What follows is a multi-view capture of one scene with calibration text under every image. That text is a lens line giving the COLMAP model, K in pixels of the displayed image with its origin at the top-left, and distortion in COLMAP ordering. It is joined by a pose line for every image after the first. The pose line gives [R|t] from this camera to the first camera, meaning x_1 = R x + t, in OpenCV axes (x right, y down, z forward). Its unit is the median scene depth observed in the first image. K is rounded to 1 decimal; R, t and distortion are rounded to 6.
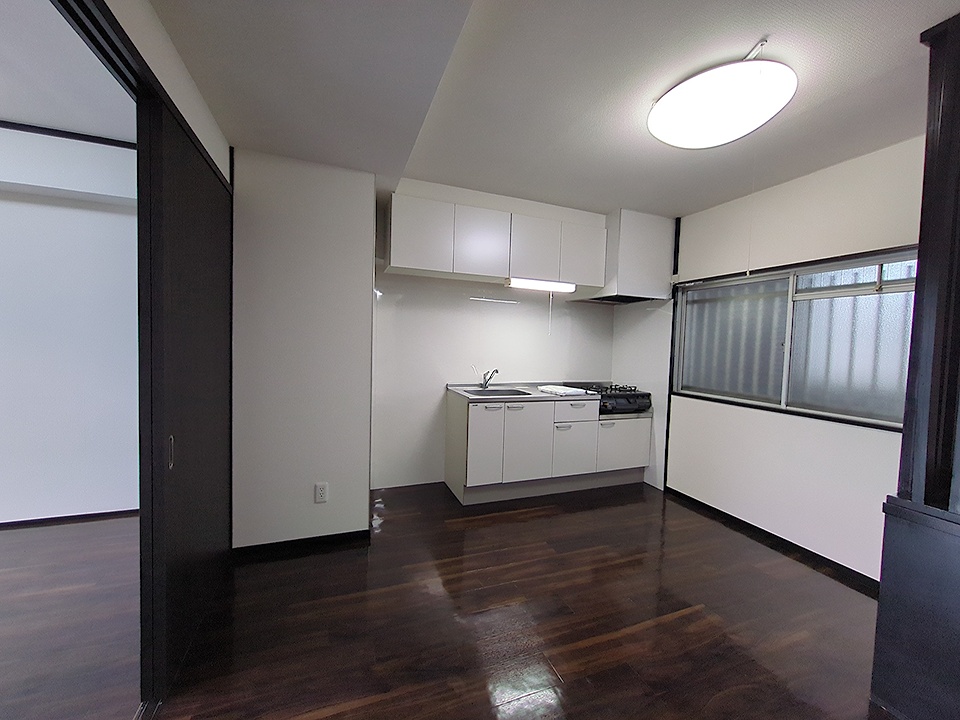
lens RADIAL K [[380.3, 0, 482.8], [0, 380.3, 354.7], [0, 0, 1]] dist [0.002644, 0.000418]
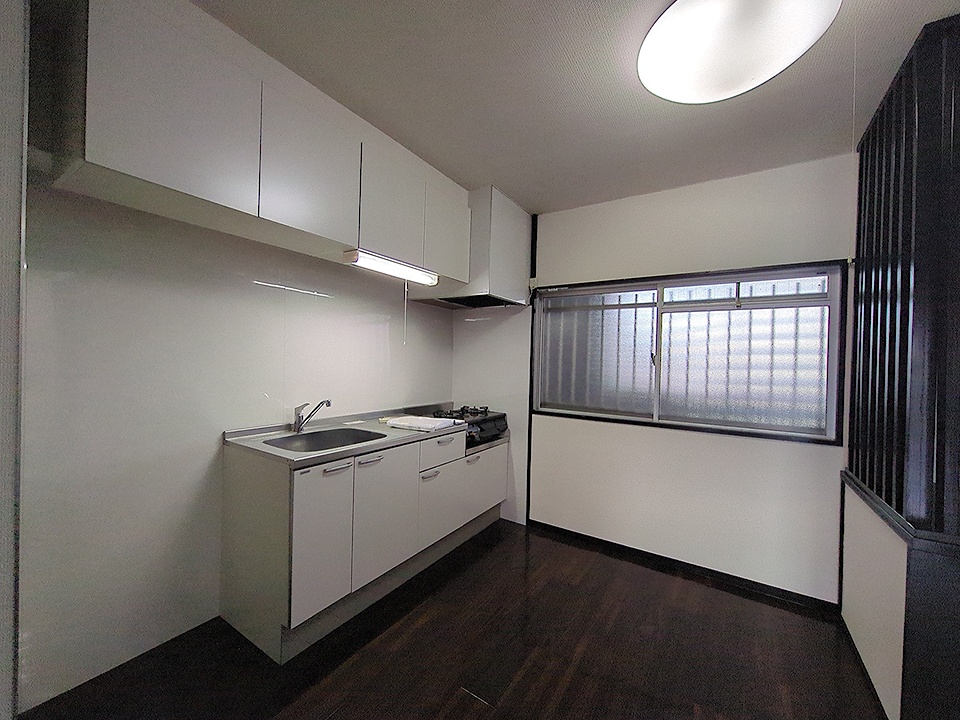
lens RADIAL K [[380.3, 0, 477.7], [0, 380.3, 360.0], [0, 0, 1]] dist [0.002644, 0.000418]
pose [[0.814124, -0.012164, 0.580563, -0.116441], [0.018945, 0.999805, -0.005619, -0.016861], [-0.580381, 0.015573, 0.814196, 0.358658]]
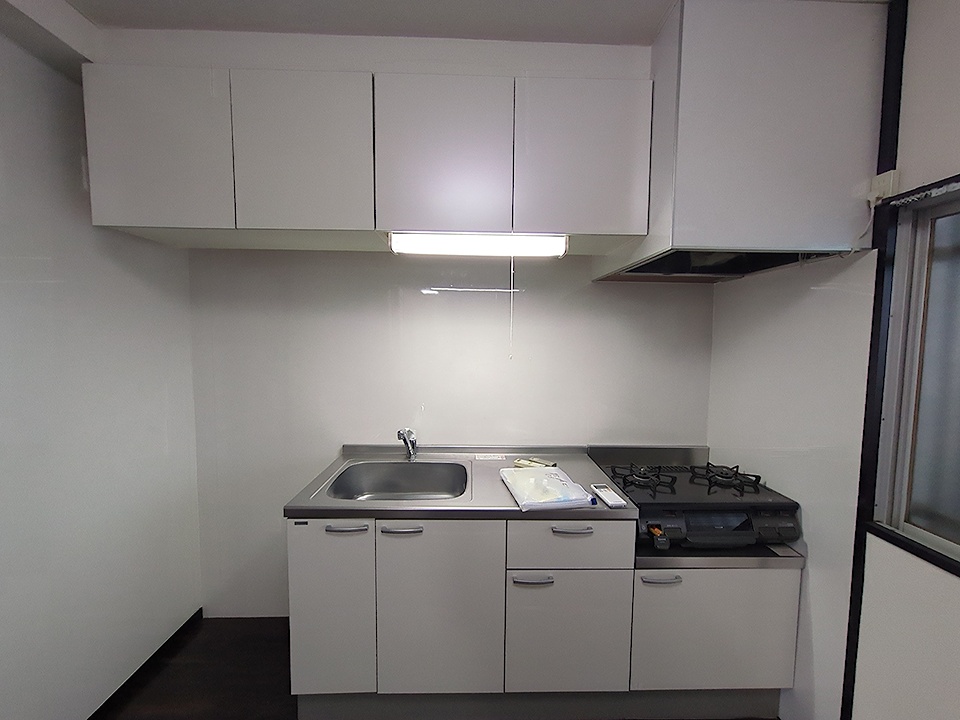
lens RADIAL K [[380.3, 0, 481.7], [0, 380.3, 359.7], [0, 0, 1]] dist [0.002644, 0.000418]
pose [[0.939259, -0.001921, -0.343205, 0.291528], [0.009382, 0.999754, 0.020080, -0.058582], [0.343082, -0.022080, 0.939046, 0.569572]]
